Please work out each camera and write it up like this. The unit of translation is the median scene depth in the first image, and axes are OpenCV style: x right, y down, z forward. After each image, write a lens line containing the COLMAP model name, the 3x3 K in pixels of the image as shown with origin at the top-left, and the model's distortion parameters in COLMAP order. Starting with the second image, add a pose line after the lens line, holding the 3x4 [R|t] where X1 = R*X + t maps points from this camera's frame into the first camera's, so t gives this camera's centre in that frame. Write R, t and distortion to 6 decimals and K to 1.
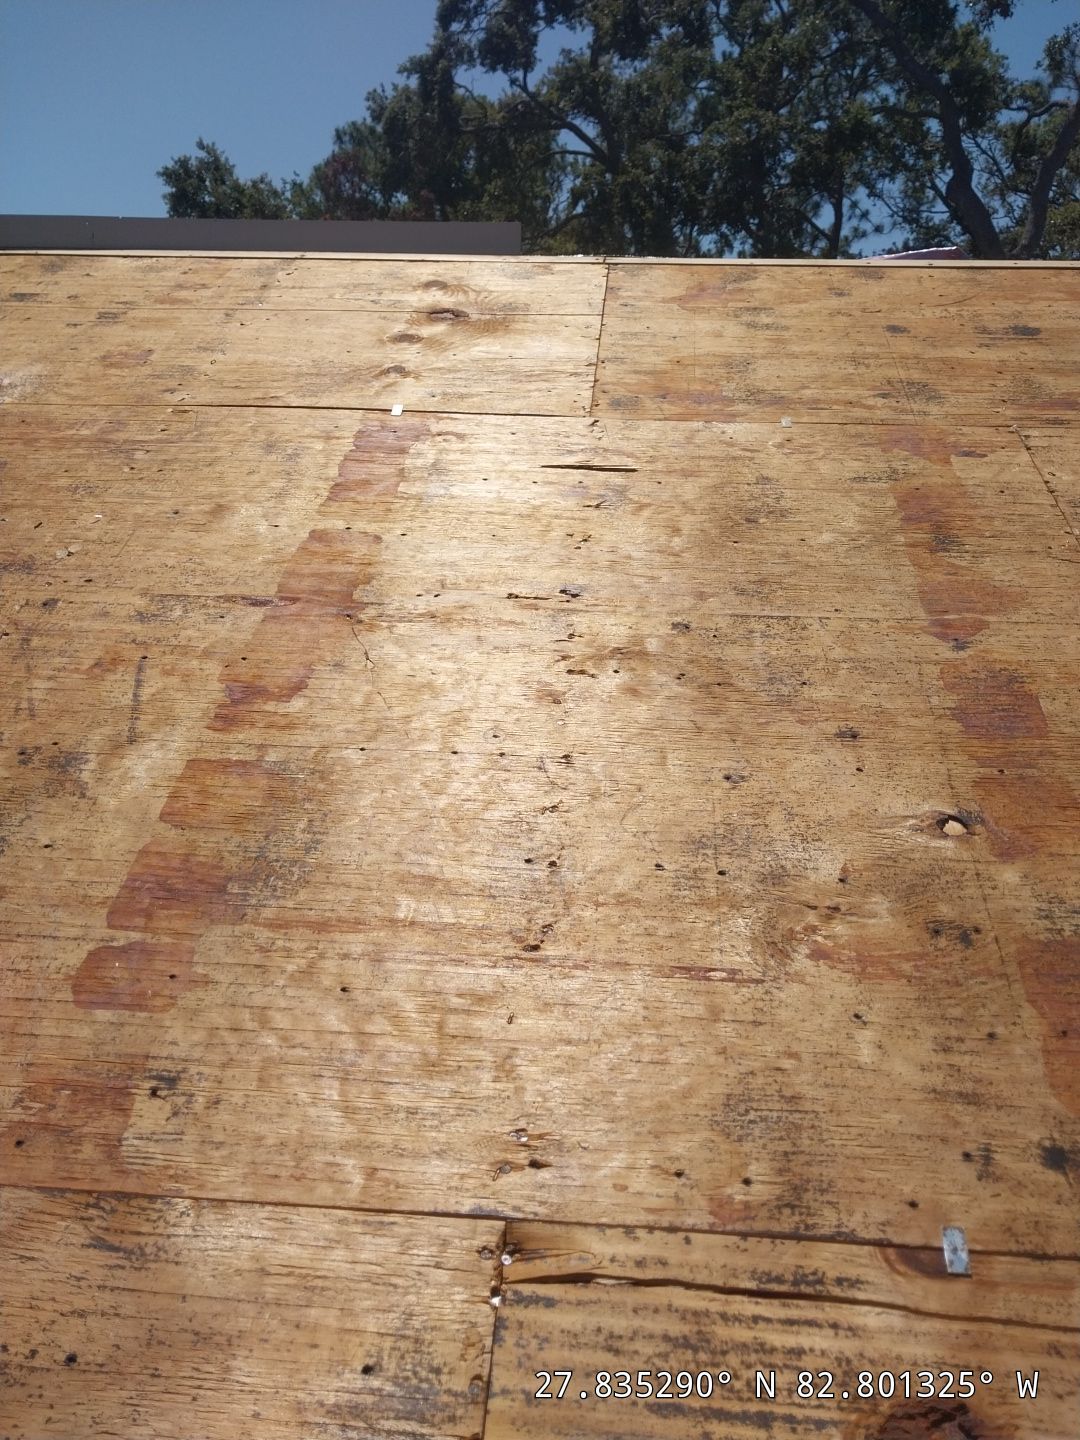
lens RADIAL K [[1117.1, 0, 541.3], [0, 1117.1, 718.1], [0, 0, 1]] dist [0.033627, -0.065685]
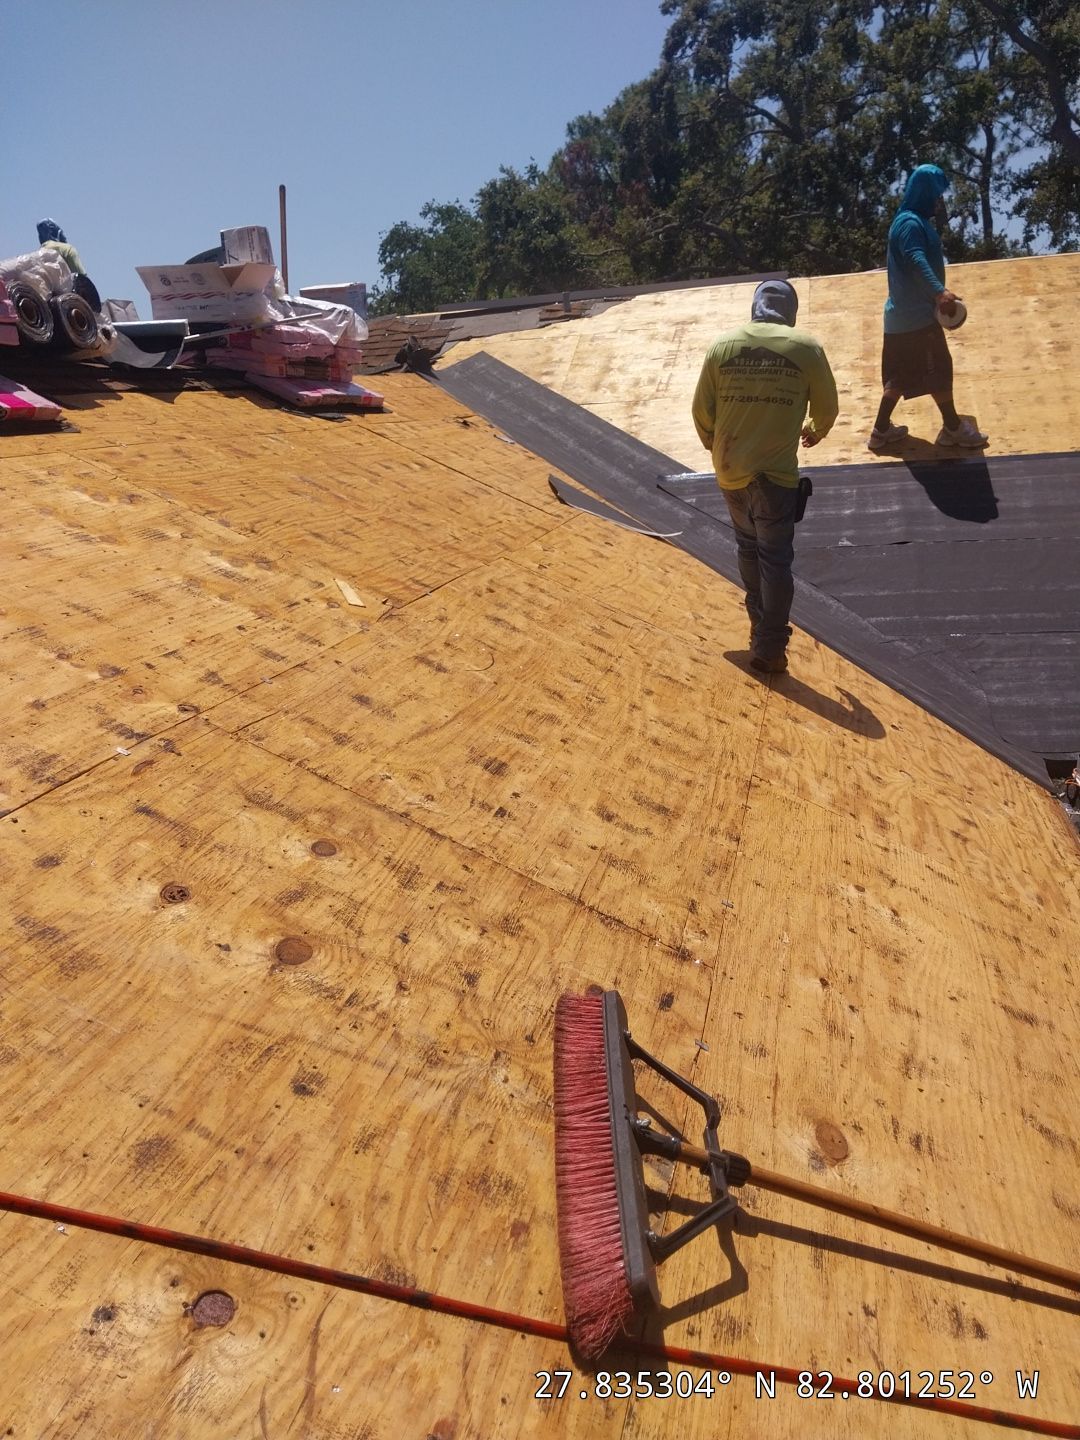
lens RADIAL K [[1117.1, 0, 536.6], [0, 1117.1, 723.3], [0, 0, 1]] dist [0.033627, -0.065685]
pose [[0.982079, -0.048910, -0.182011, -0.024050], [0.058666, 0.997093, 0.048610, 0.091813], [0.179104, -0.058416, 0.982094, -0.315874]]
